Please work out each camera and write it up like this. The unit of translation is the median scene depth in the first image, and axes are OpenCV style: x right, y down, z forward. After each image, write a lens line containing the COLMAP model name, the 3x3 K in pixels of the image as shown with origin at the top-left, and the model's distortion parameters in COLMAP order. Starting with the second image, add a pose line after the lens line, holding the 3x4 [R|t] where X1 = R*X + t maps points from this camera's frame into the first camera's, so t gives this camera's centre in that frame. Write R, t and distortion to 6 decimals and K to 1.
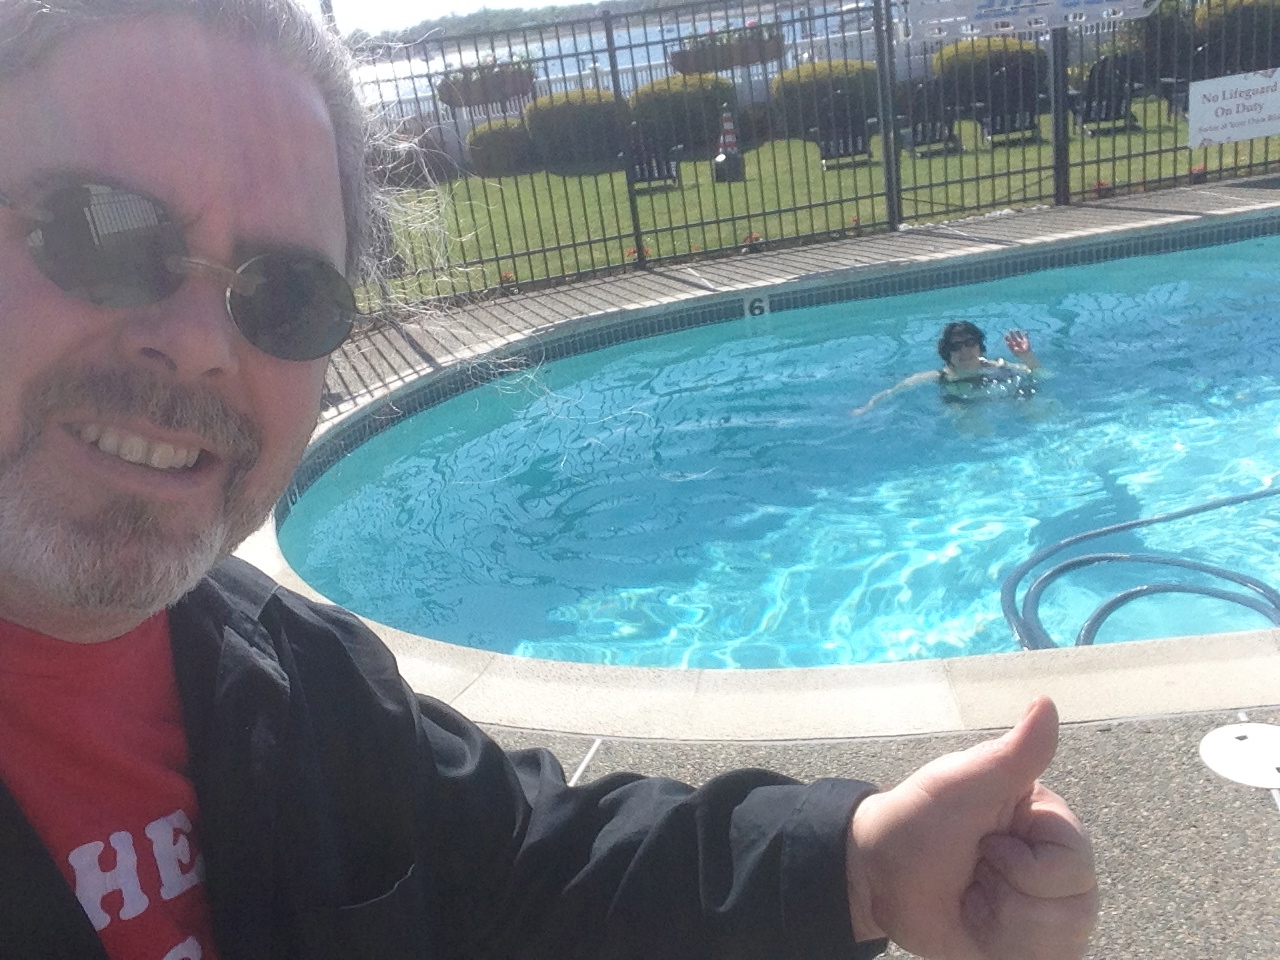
lens RADIAL K [[1300.8, 0, 640.0], [0, 1300.8, 480.0], [0, 0, 1]] dist [0.101956, -0.207860]
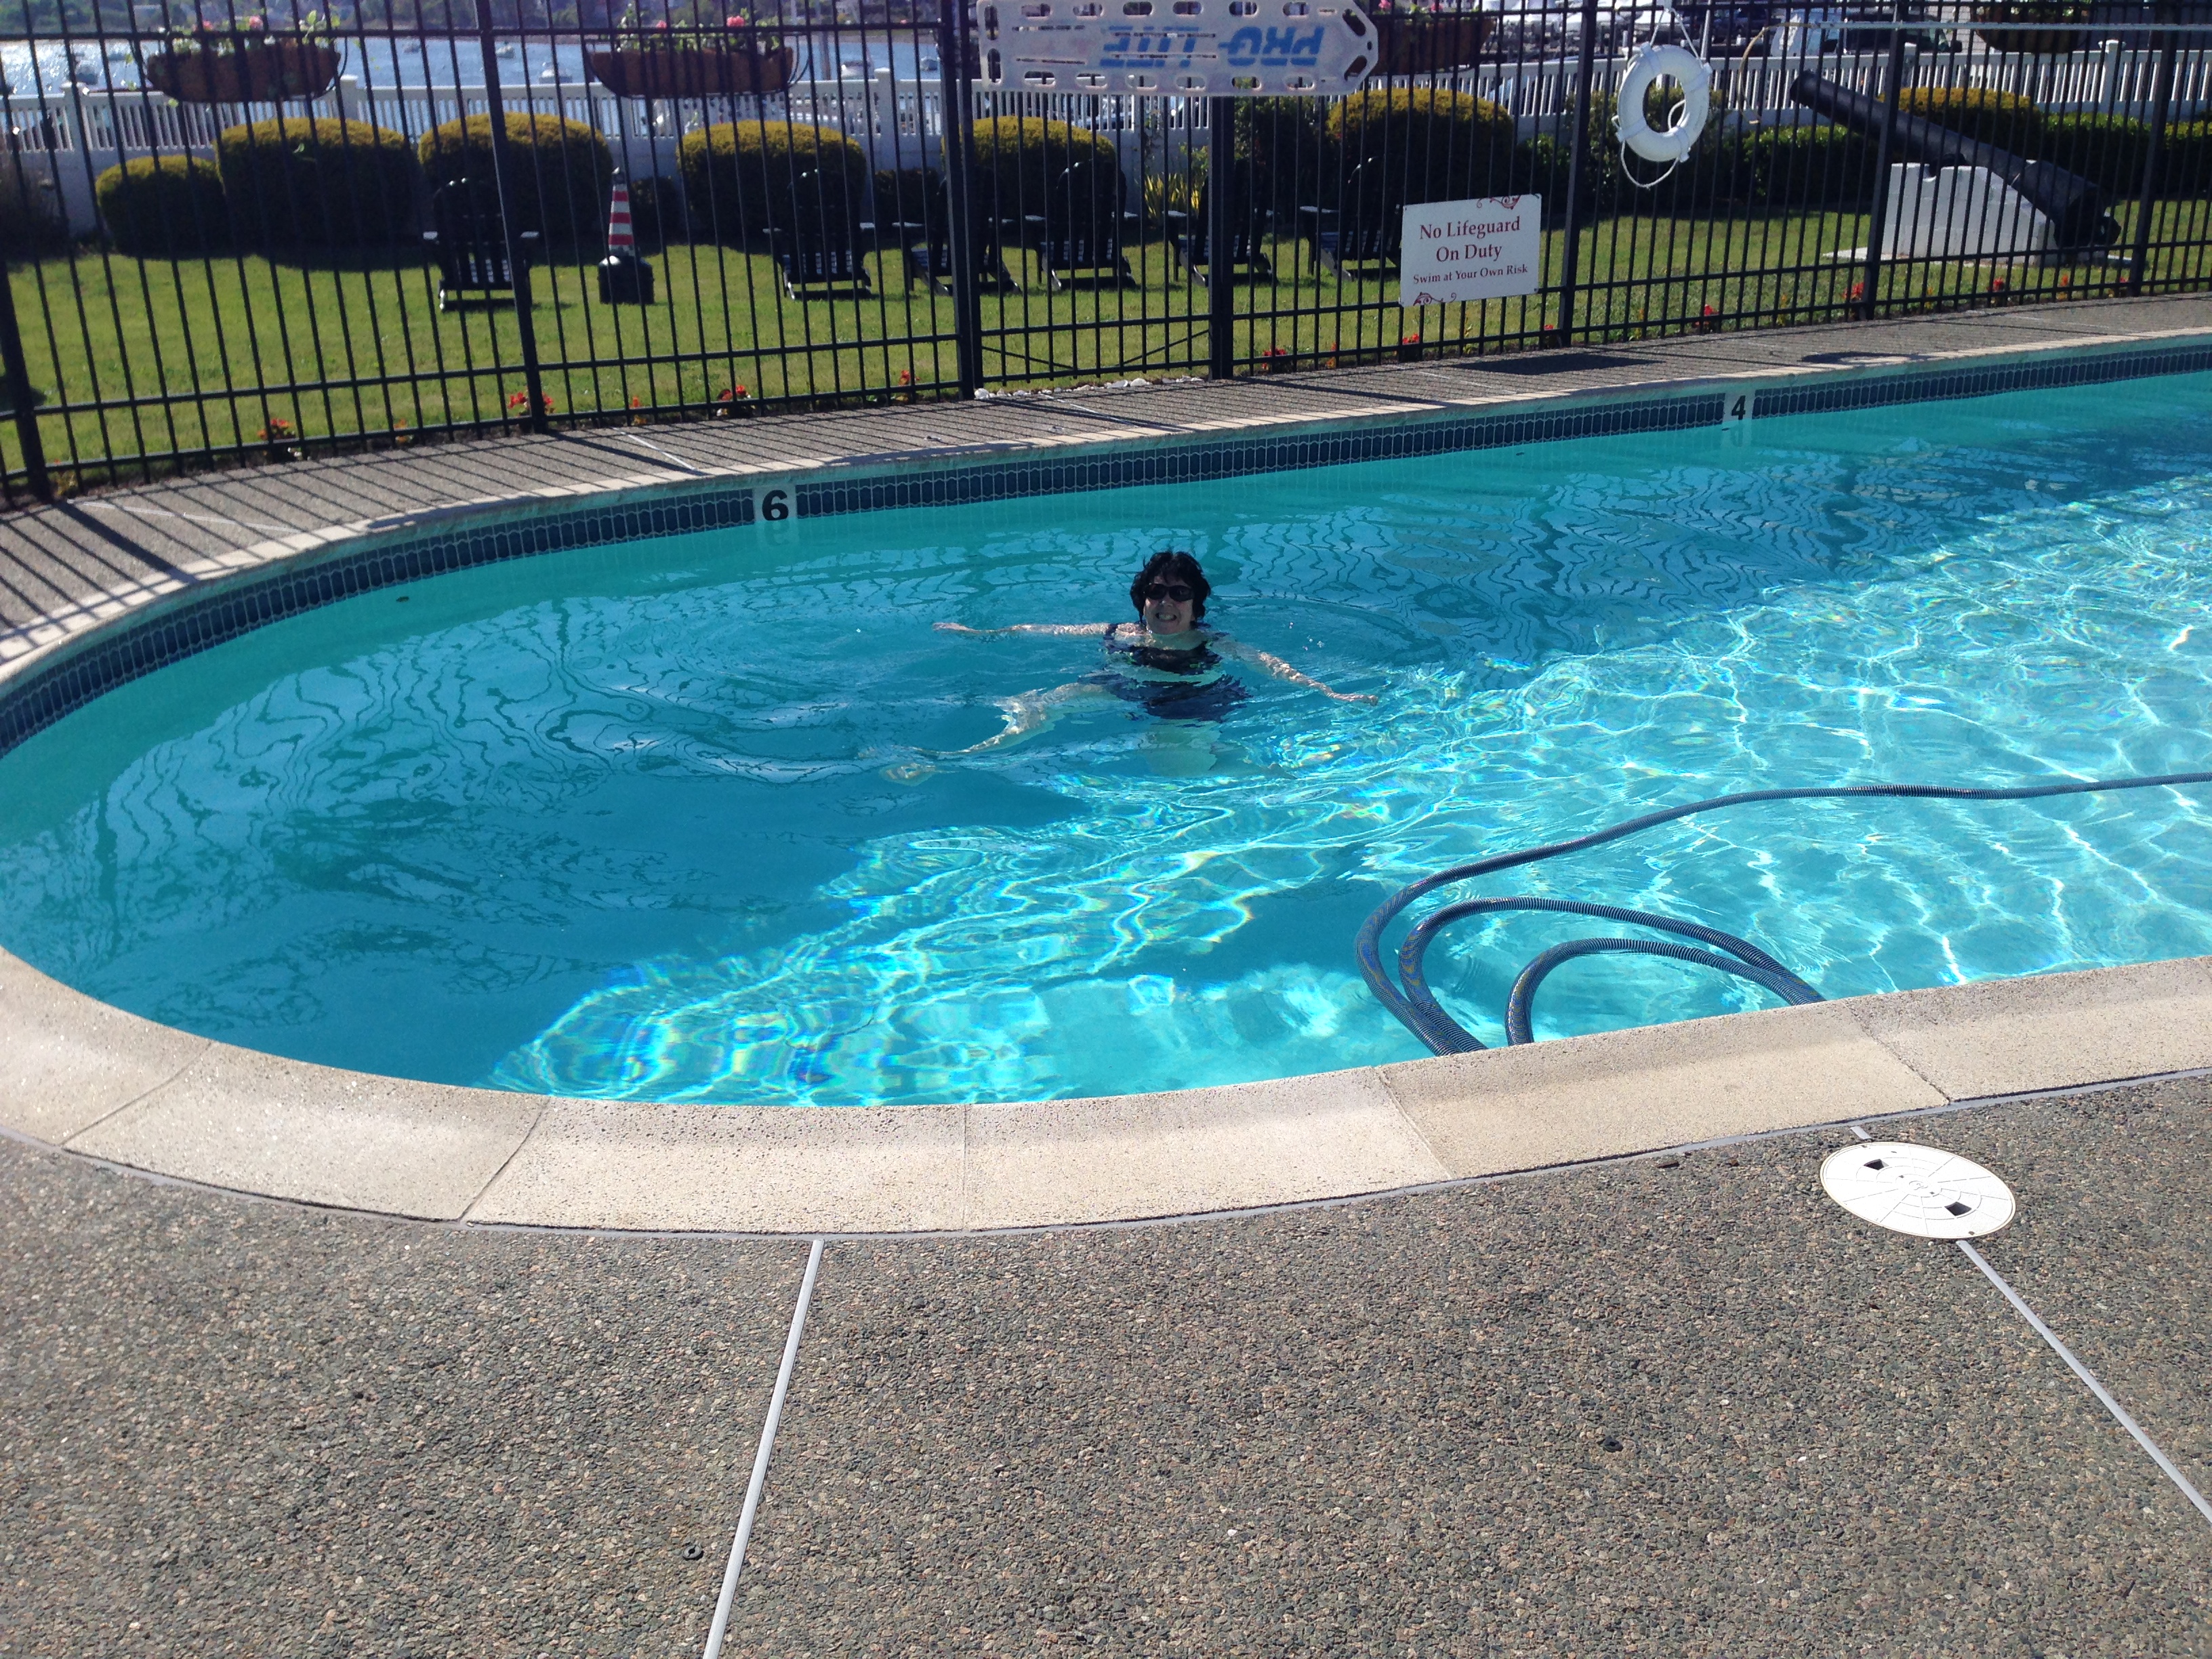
lens RADIAL K [[2083.1, 0, 1106.0], [0, 2083.1, 829.5], [0, 0, 1]] dist [0.110595, -0.148099]
pose [[0.937122, -0.000046, 0.349003, -0.090875], [-0.000240, 1.000000, 0.000776, 0.011260], [-0.349003, -0.000811, 0.937121, 0.059289]]
